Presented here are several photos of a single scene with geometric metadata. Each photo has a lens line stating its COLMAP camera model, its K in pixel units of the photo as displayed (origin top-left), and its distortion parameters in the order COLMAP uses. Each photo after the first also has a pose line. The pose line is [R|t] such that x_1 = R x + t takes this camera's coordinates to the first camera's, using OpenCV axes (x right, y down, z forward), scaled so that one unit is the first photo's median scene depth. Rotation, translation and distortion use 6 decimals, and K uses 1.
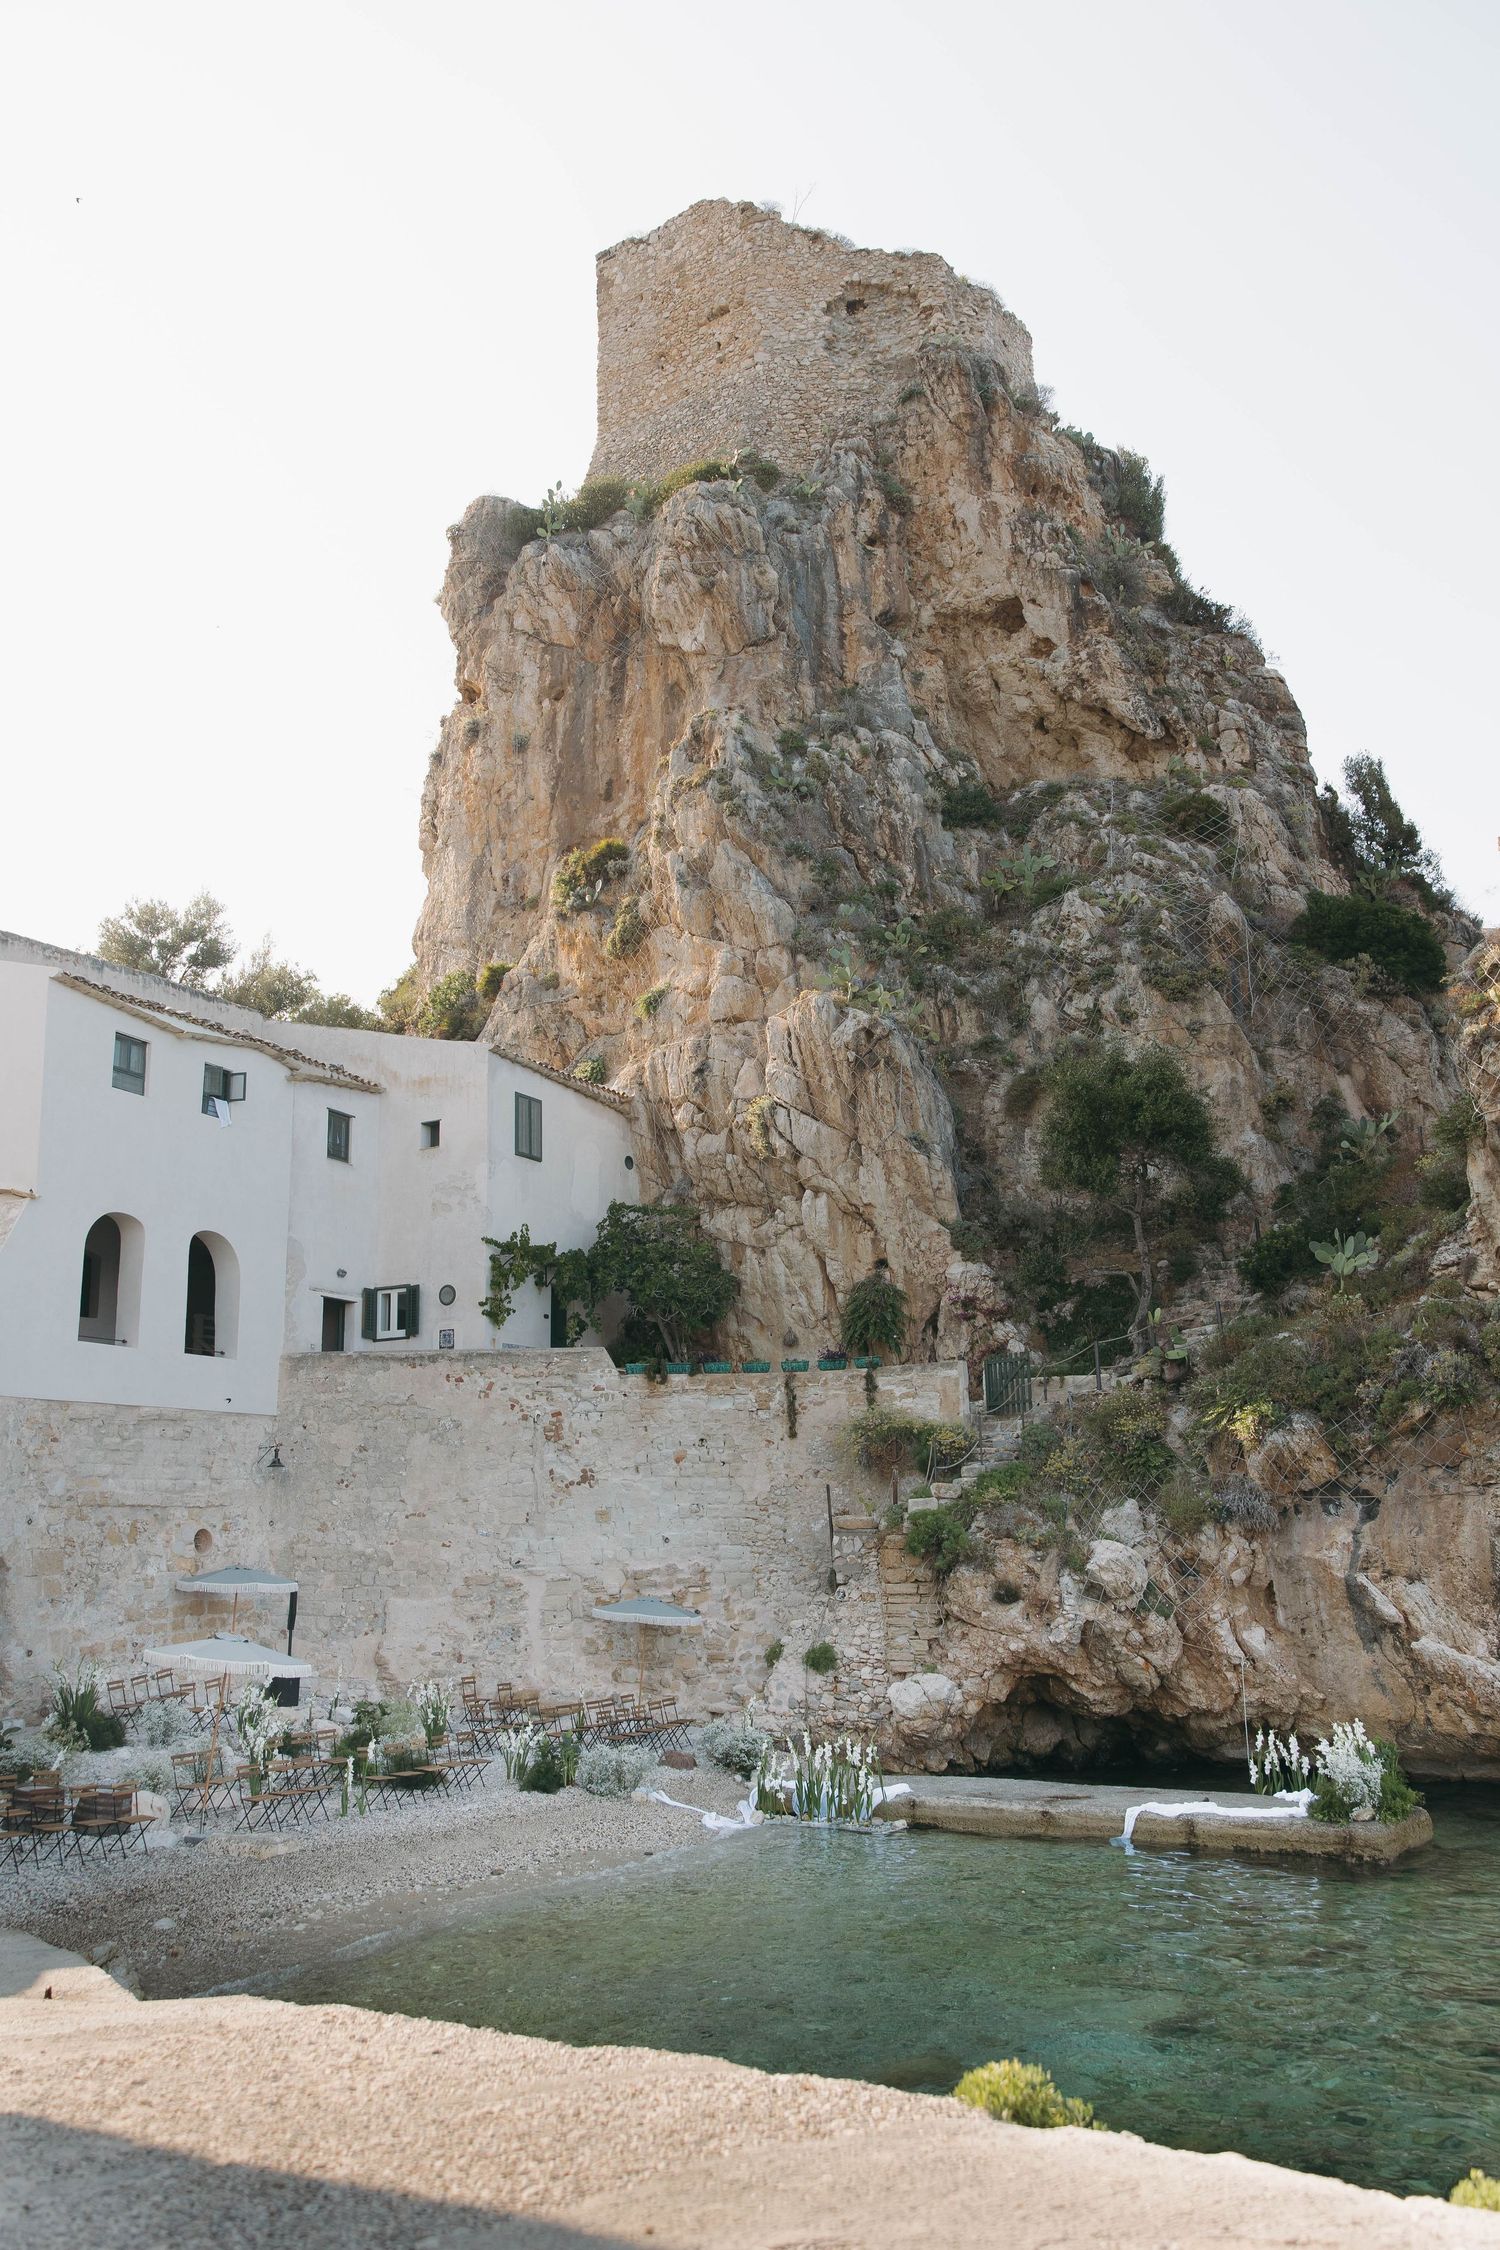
lens RADIAL K [[1814.5, 0, 753.8], [0, 1814.5, 1114.9], [0, 0, 1]] dist [0.007663, 0.008805]
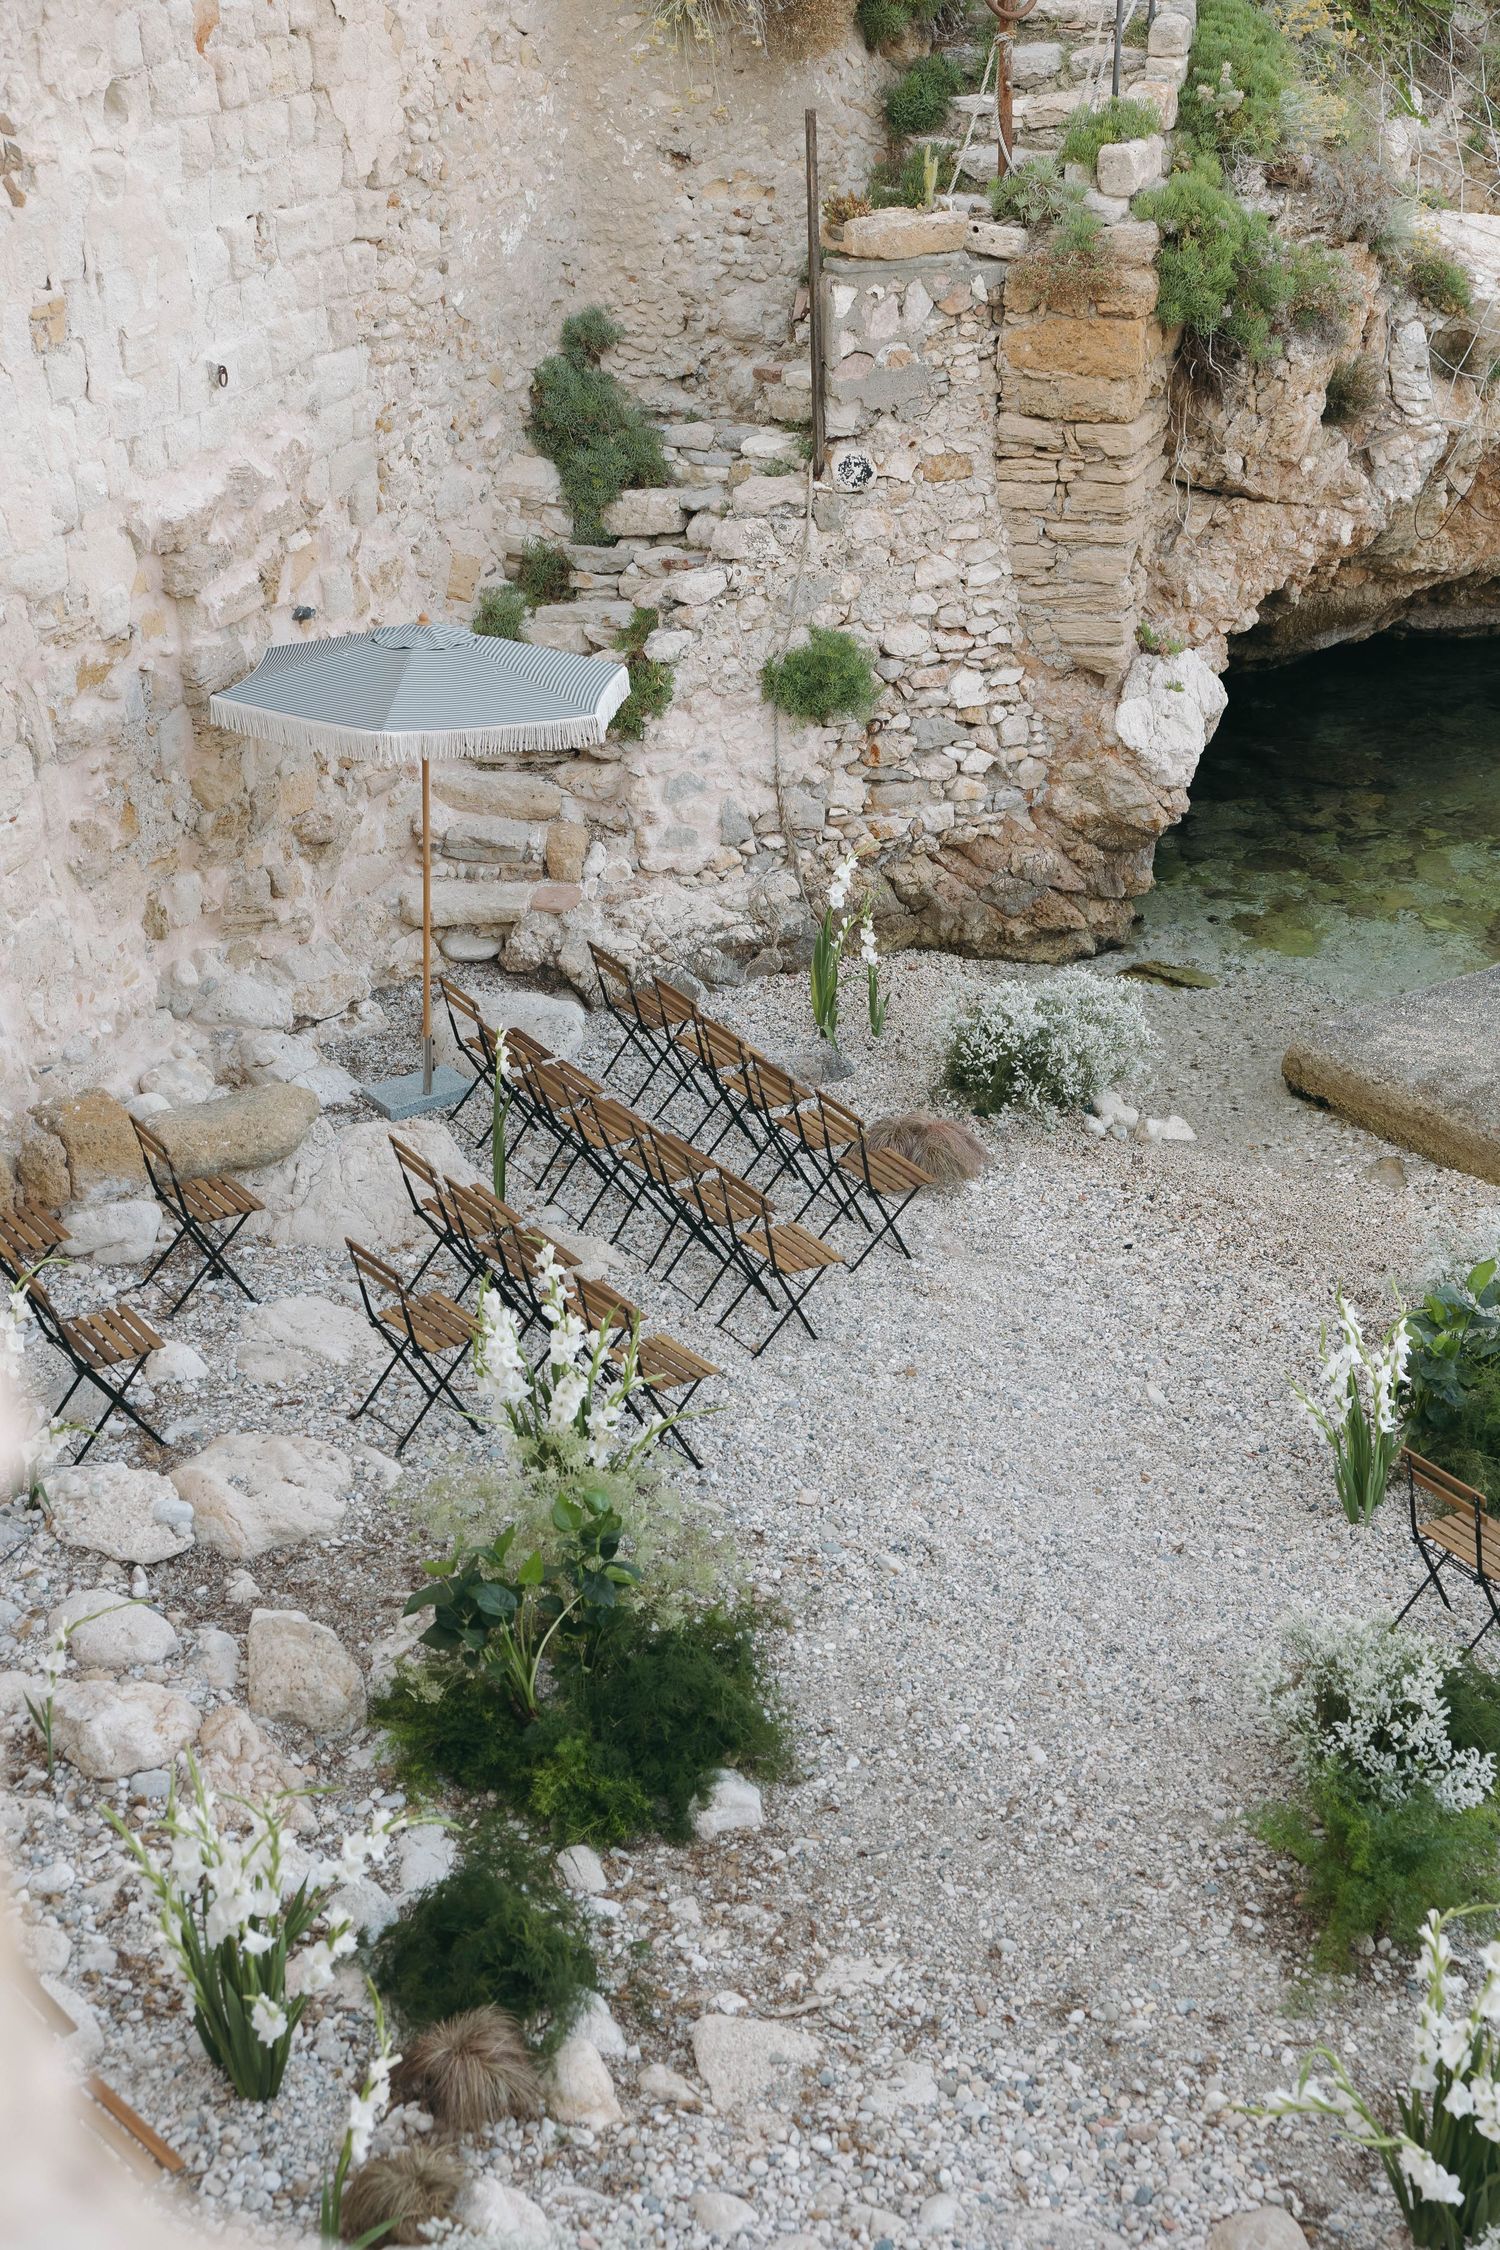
lens RADIAL K [[2823.8, 0, 747.6], [0, 2823.8, 1136.9], [0, 0, 1]] dist [0.004826, 0.049130]
pose [[0.431874, -0.398720, 0.809016, -0.402432], [-0.197126, 0.833566, 0.516051, 0.112139], [-0.880128, -0.382347, 0.281398, 0.838560]]
